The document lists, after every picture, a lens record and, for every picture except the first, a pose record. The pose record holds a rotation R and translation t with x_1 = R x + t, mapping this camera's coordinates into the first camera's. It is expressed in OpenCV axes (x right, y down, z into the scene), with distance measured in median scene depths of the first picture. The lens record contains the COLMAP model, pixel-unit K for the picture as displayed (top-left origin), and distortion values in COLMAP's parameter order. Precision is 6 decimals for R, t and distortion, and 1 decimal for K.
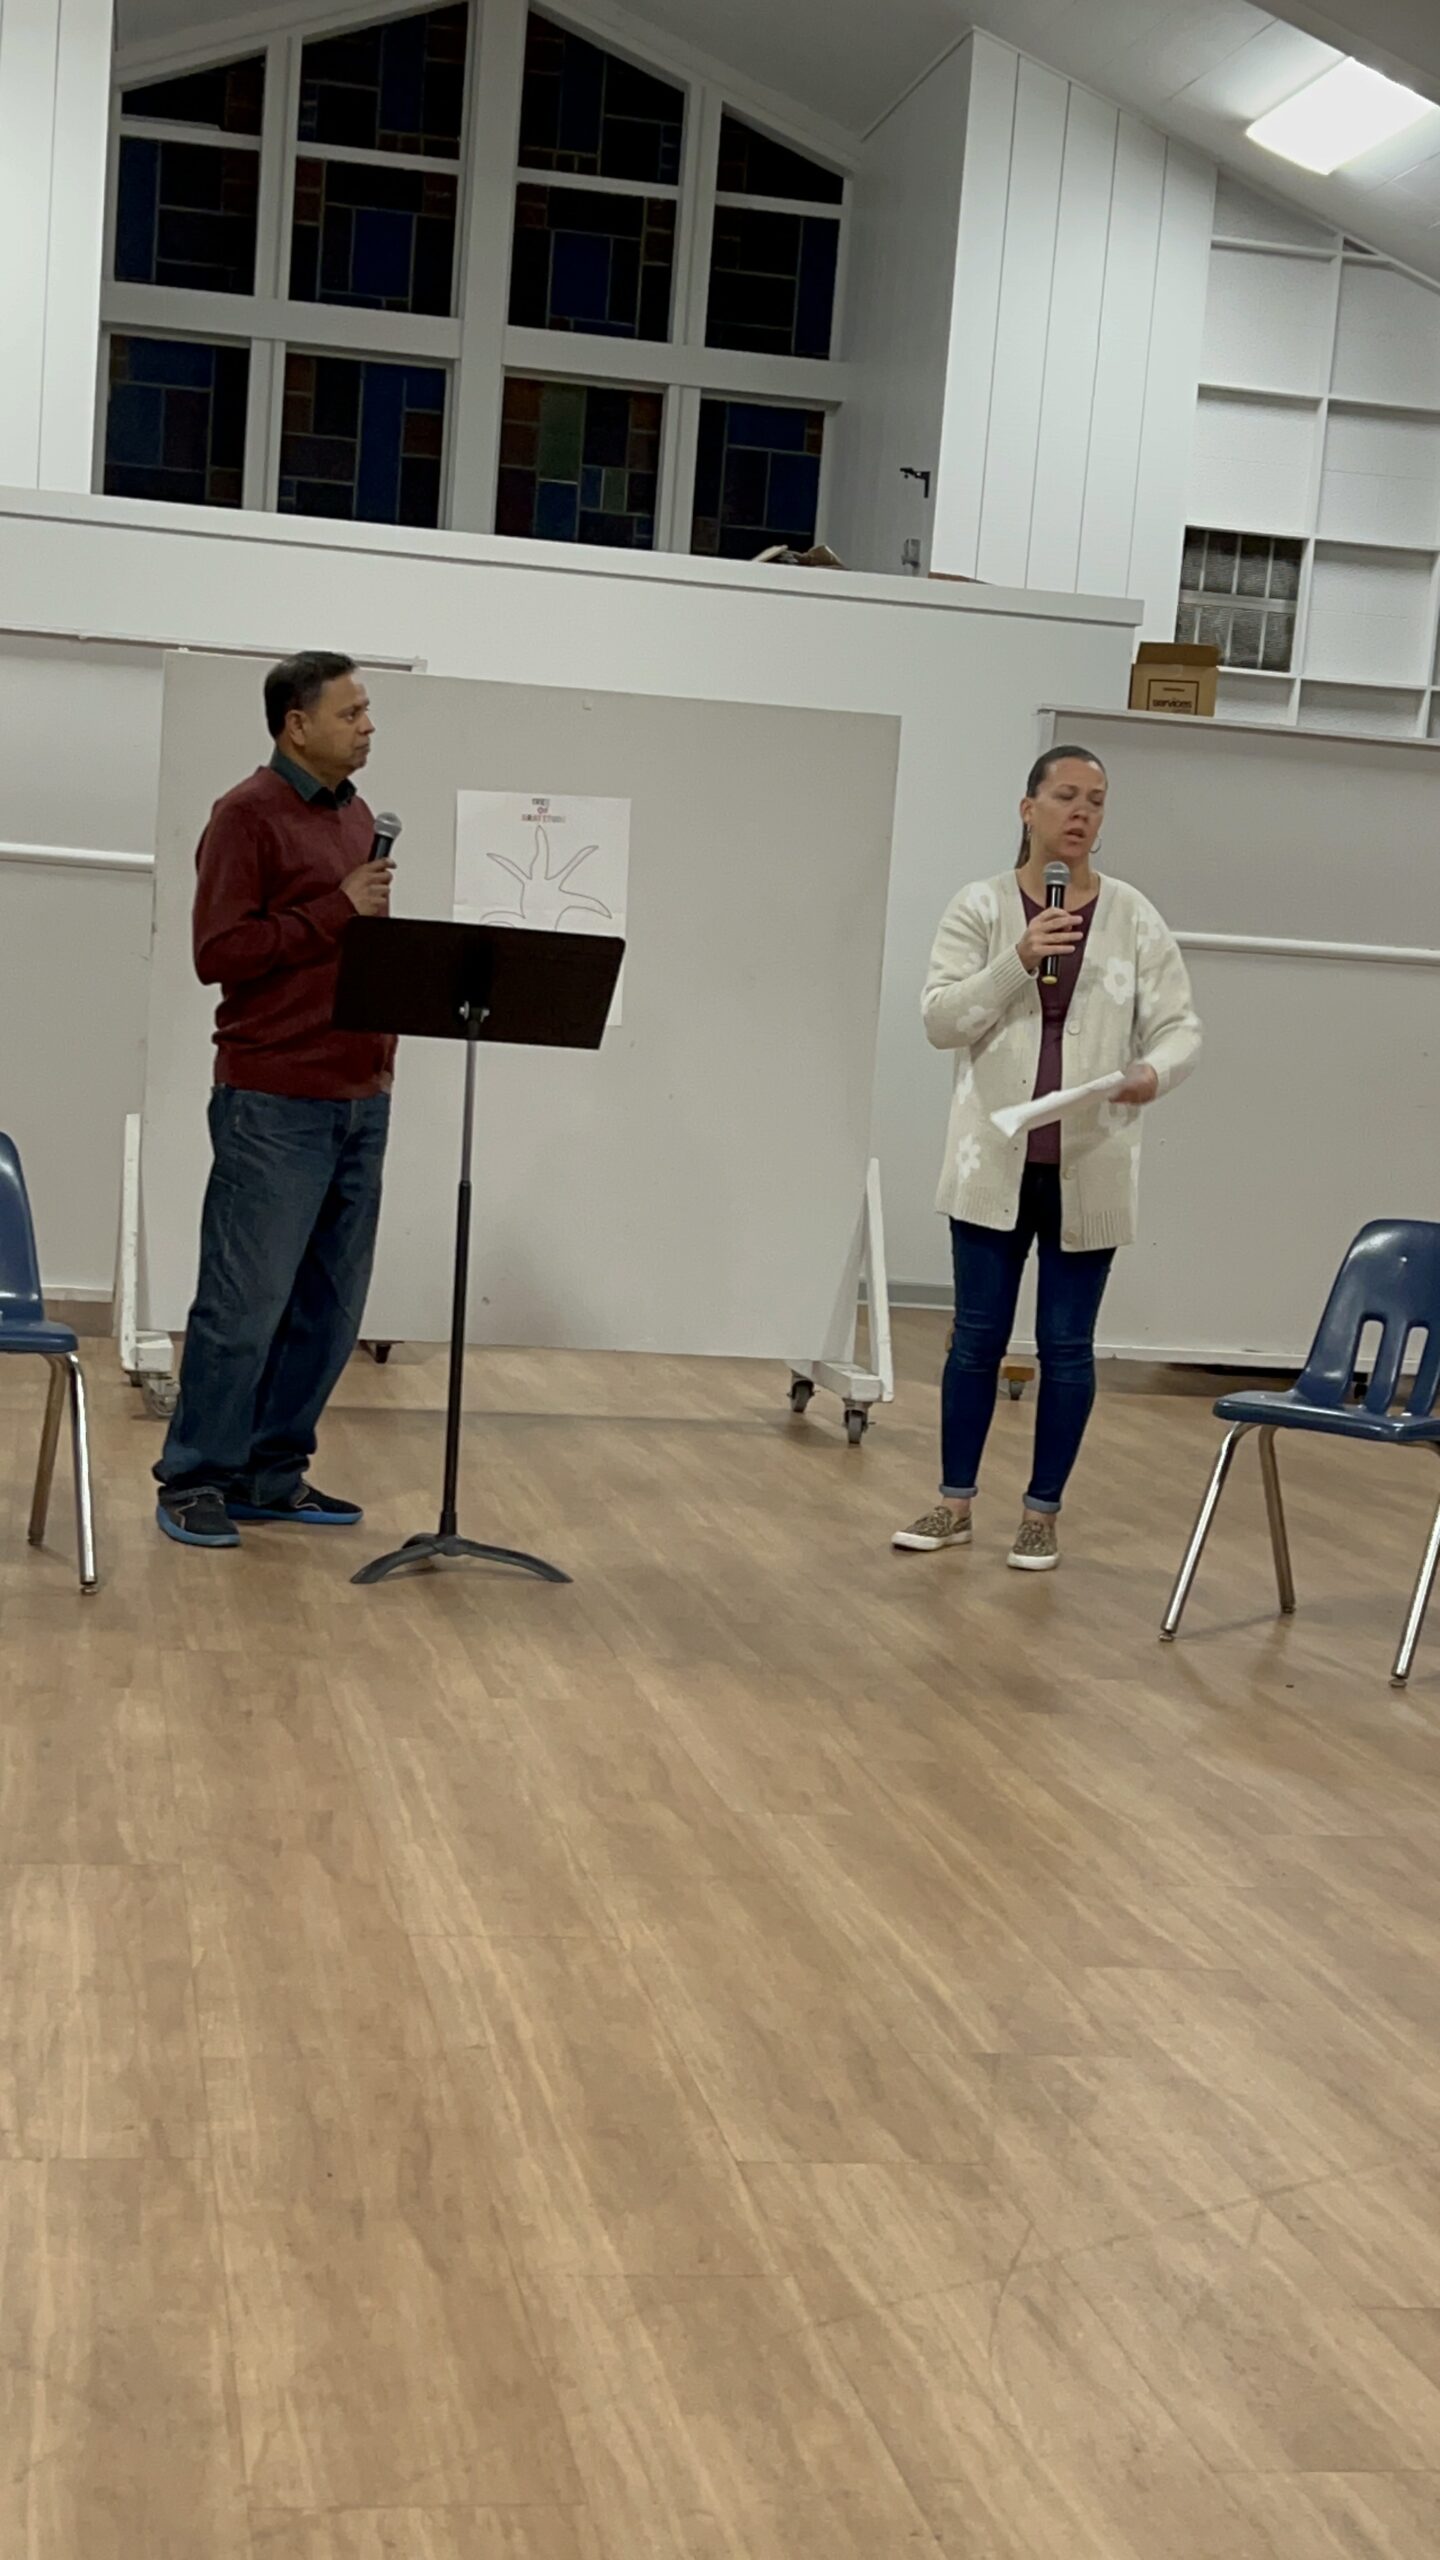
lens RADIAL K [[3477.2, 0, 719.2], [0, 3477.2, 1277.1], [0, 0, 1]] dist [0.095946, 0.000000]
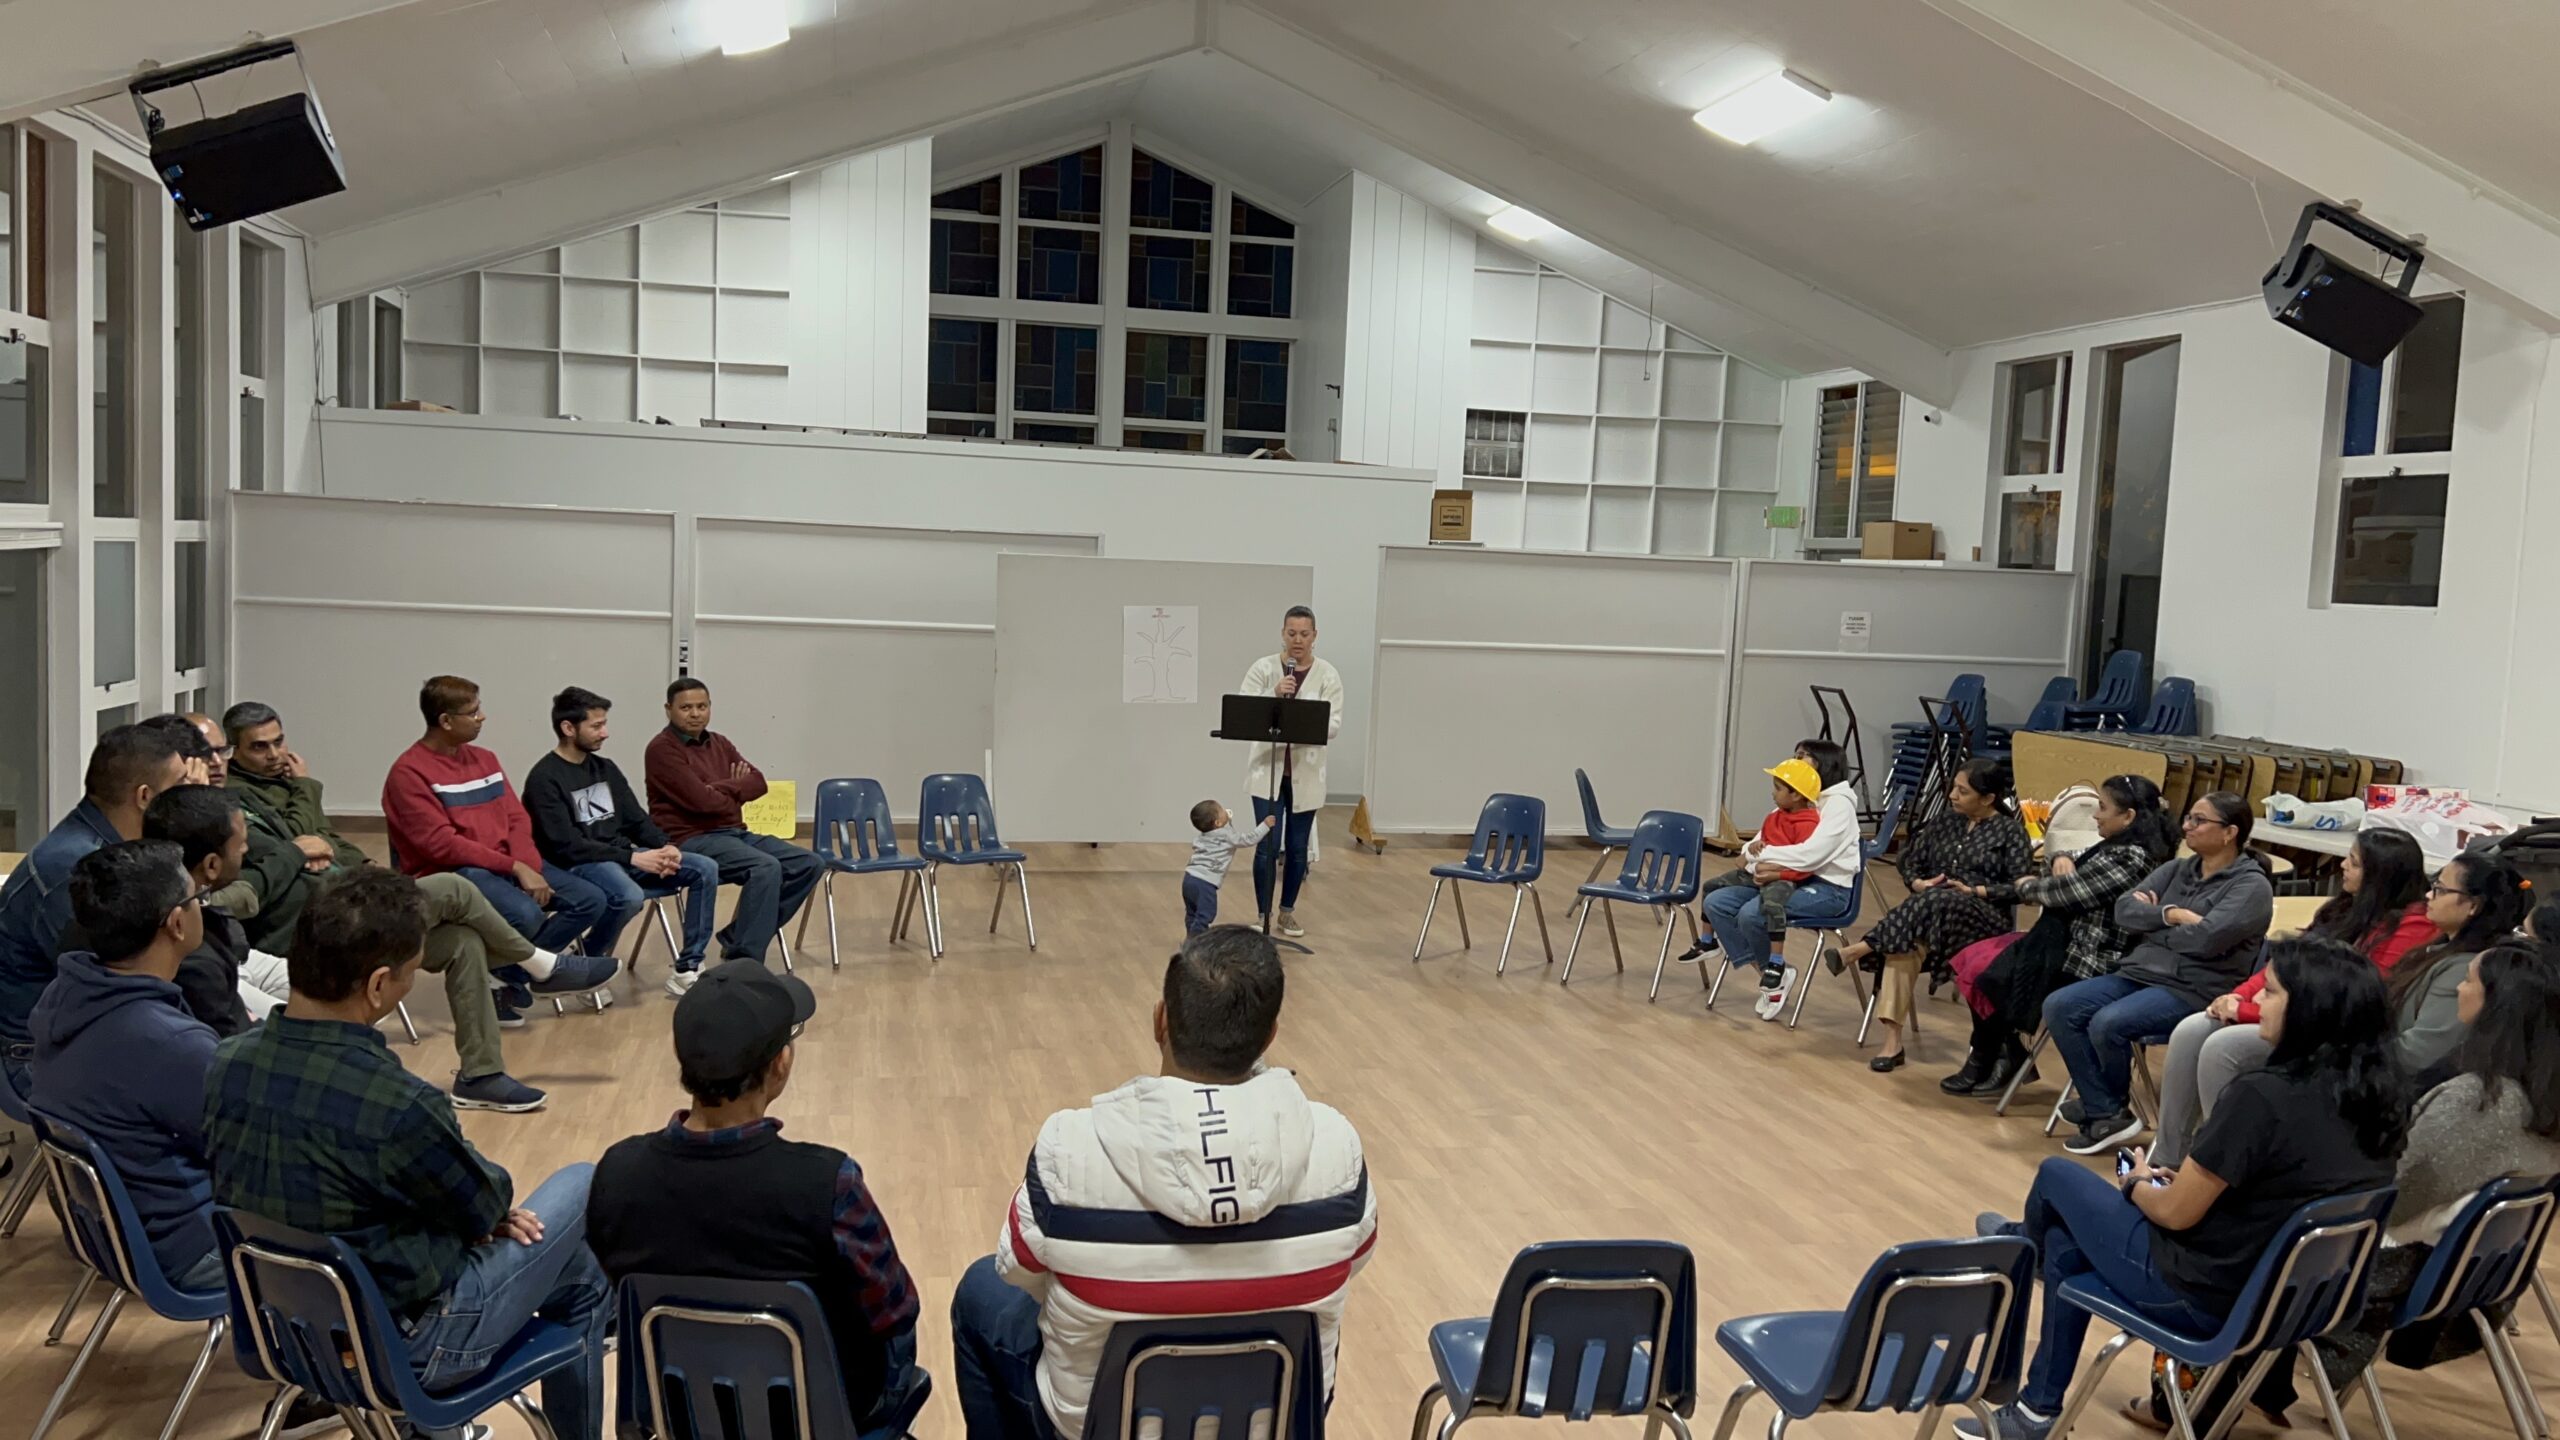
lens RADIAL K [[2230.4, 0, 1281.6], [0, 2230.4, 727.9], [0, 0, 1]] dist [0.042501, -0.021285]
pose [[0.999434, -0.032489, 0.008738, 0.008104], [0.032513, 0.999468, -0.002552, -0.027693], [-0.008650, 0.002834, 0.999959, -0.265595]]
